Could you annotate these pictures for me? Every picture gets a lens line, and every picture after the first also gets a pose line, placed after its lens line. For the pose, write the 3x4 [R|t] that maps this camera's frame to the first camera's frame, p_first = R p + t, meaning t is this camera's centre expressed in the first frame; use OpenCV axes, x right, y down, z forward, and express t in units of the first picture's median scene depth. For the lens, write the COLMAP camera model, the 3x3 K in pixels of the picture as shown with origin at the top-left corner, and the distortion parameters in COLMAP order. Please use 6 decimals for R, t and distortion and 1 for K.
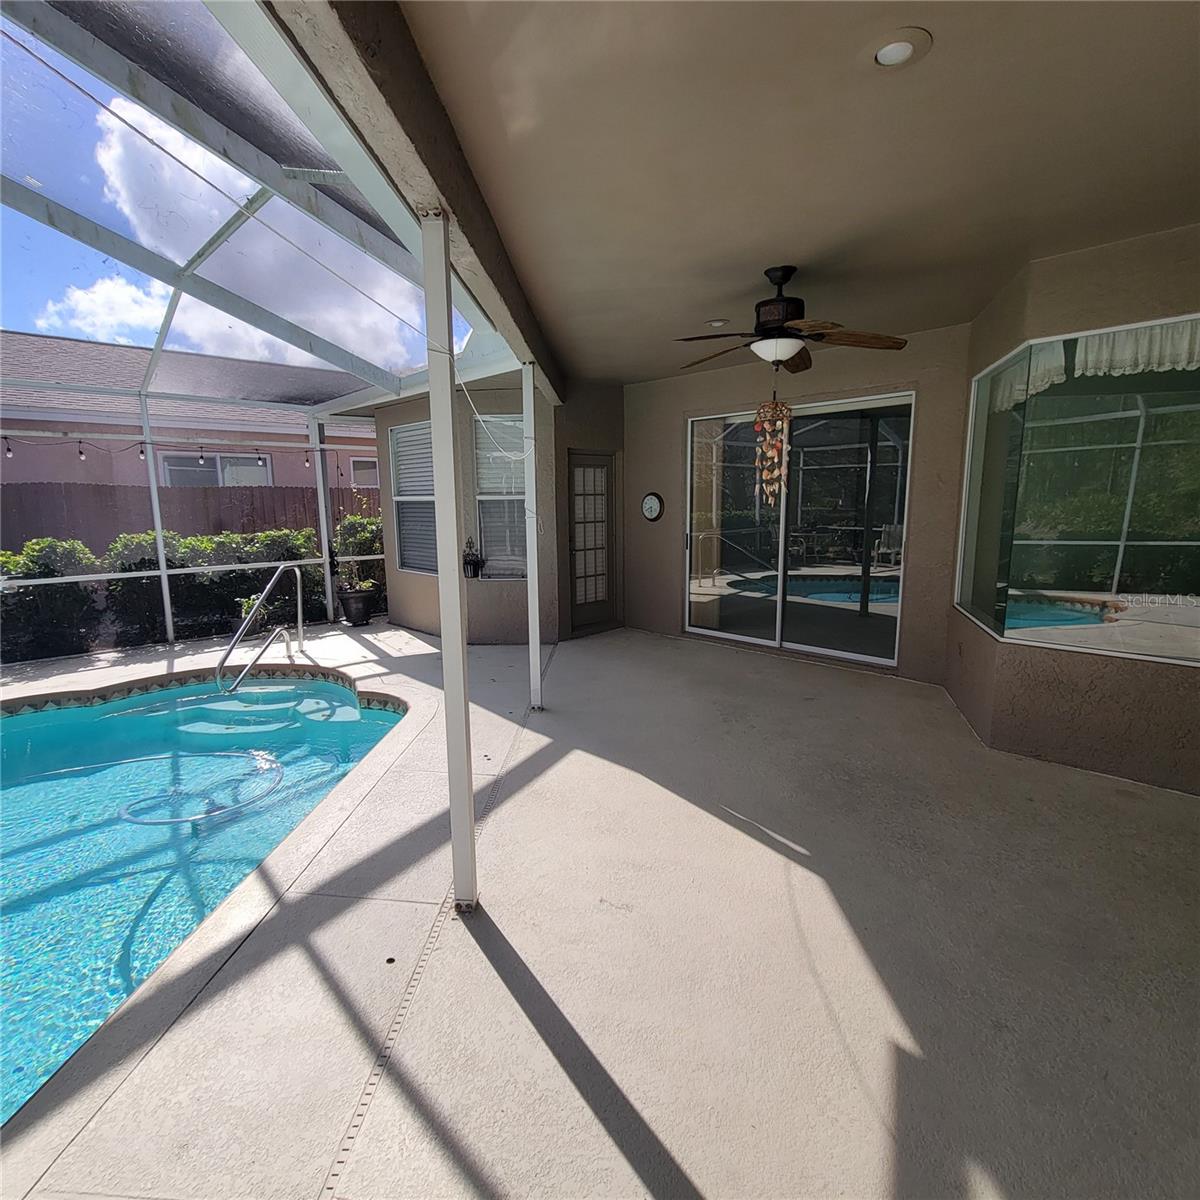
lens RADIAL K [[687.0, 0, 598.6], [0, 687.0, 619.3], [0, 0, 1]] dist [-0.000327, -0.000481]
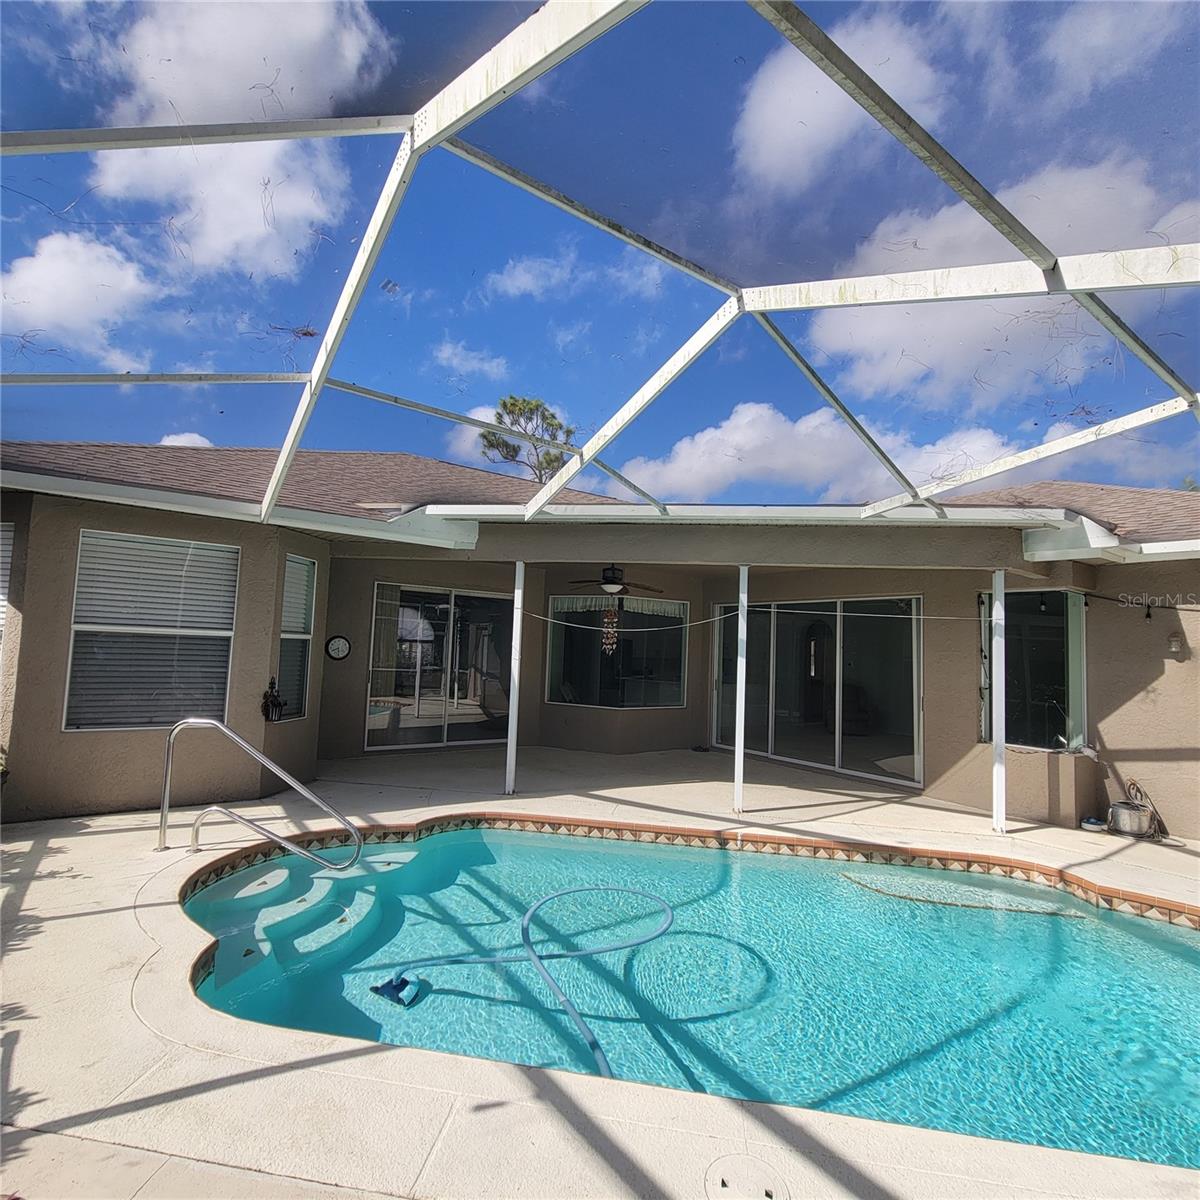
lens RADIAL K [[651.2, 0, 598.1], [0, 651.2, 603.2], [0, 0, 1]] dist [0.002068, -0.001386]
pose [[0.049756, 0.083617, 0.995255, -1.291515], [0.139414, 0.986152, -0.089822, -0.092865], [-0.988983, 0.143222, 0.037409, 0.622468]]
